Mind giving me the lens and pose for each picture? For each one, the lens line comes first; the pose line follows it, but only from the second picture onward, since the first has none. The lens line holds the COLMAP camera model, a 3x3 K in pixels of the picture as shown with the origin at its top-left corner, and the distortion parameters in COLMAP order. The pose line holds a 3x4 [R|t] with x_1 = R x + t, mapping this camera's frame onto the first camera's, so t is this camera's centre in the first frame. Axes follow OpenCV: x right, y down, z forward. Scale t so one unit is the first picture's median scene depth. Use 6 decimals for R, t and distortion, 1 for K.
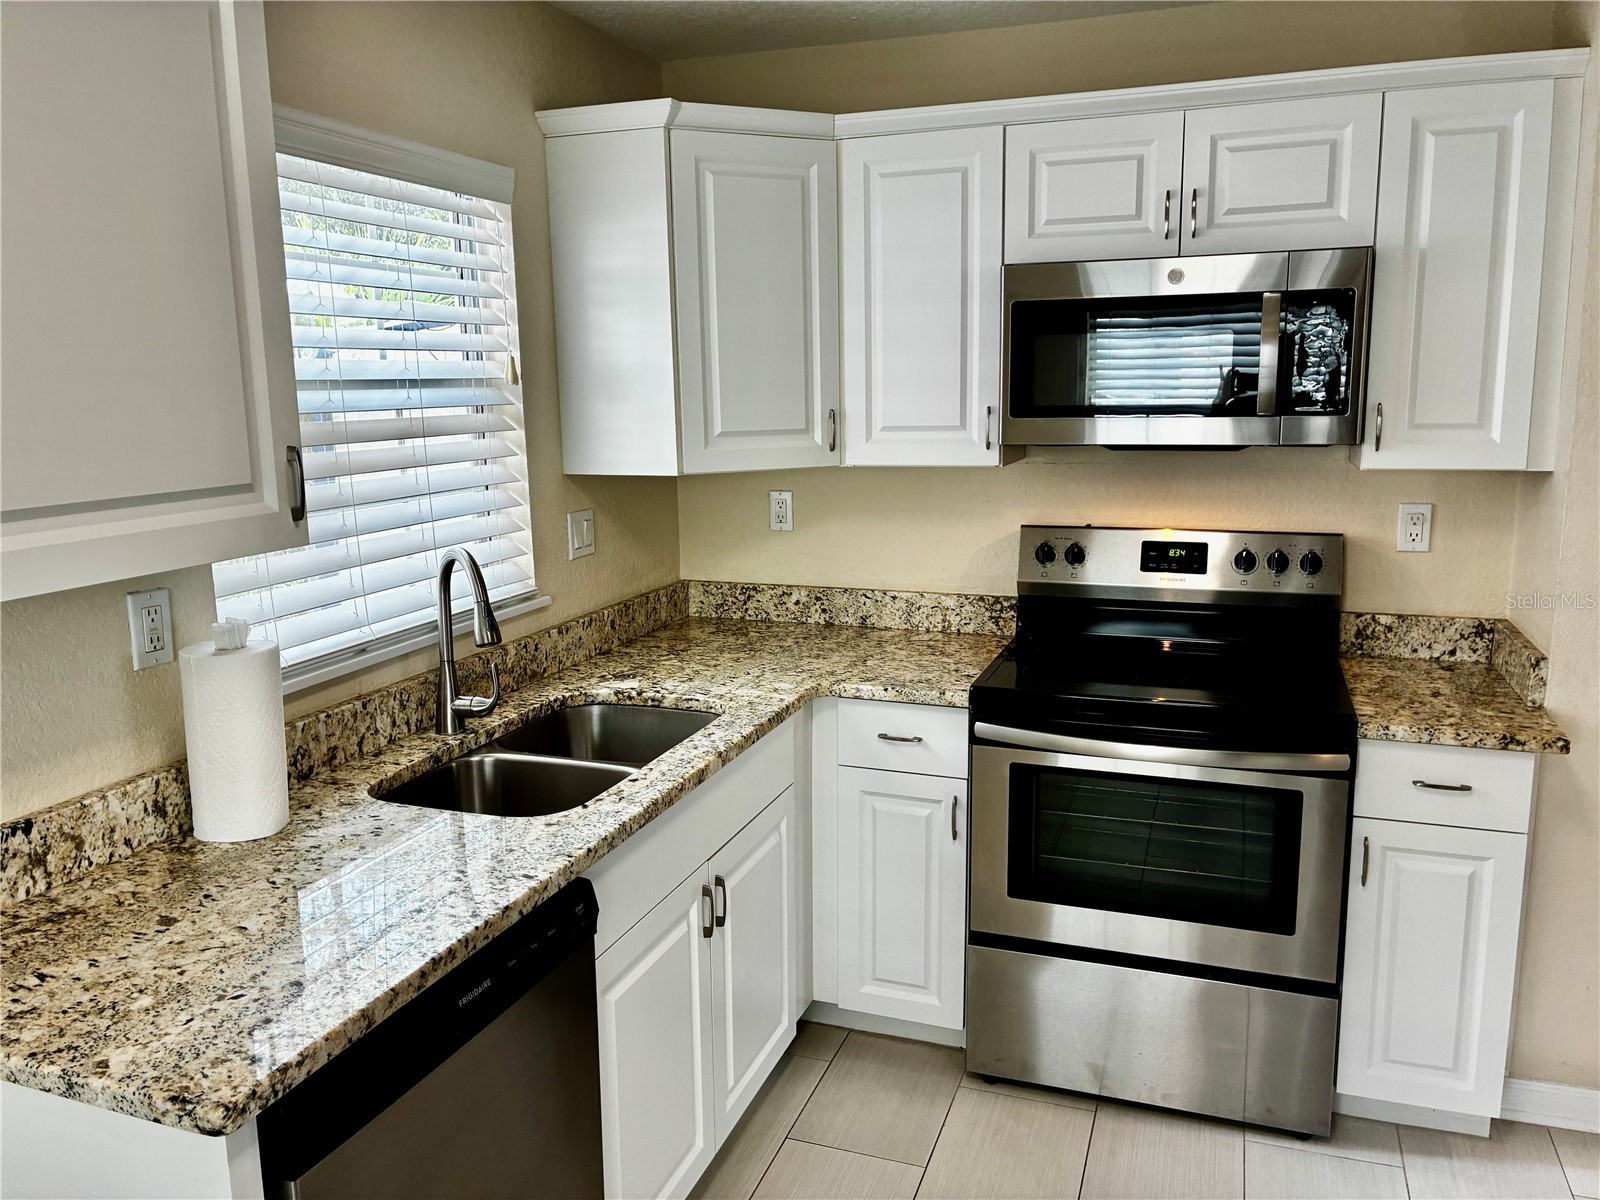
lens RADIAL K [[1213.5, 0, 800.0], [0, 1213.5, 600.0], [0, 0, 1]] dist [-0.011647, -0.006137]
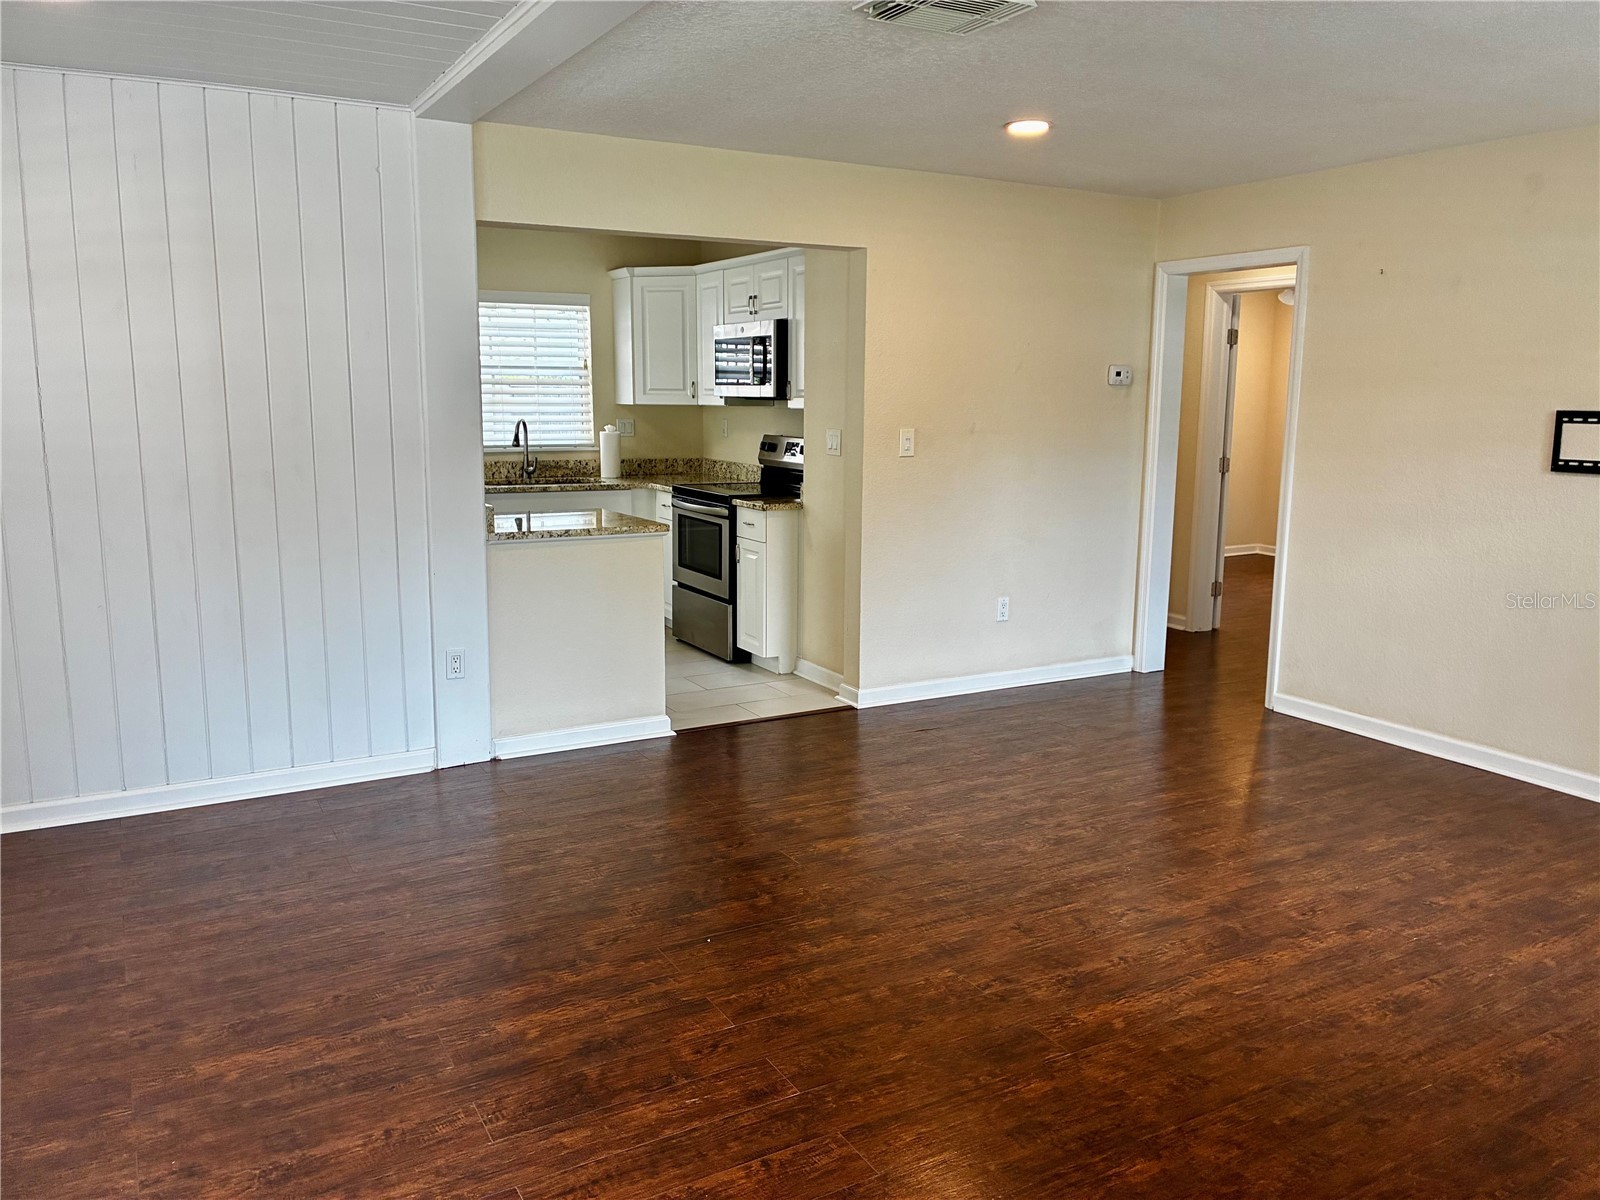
lens RADIAL K [[1213.5, 0, 800.0], [0, 1213.5, 600.0], [0, 0, 1]] dist [-0.011647, -0.006137]
pose [[0.762553, 0.129755, -0.633780, 2.245665], [-0.137700, 0.989784, 0.036962, 0.201934], [0.632101, 0.059086, 0.772630, -0.932759]]
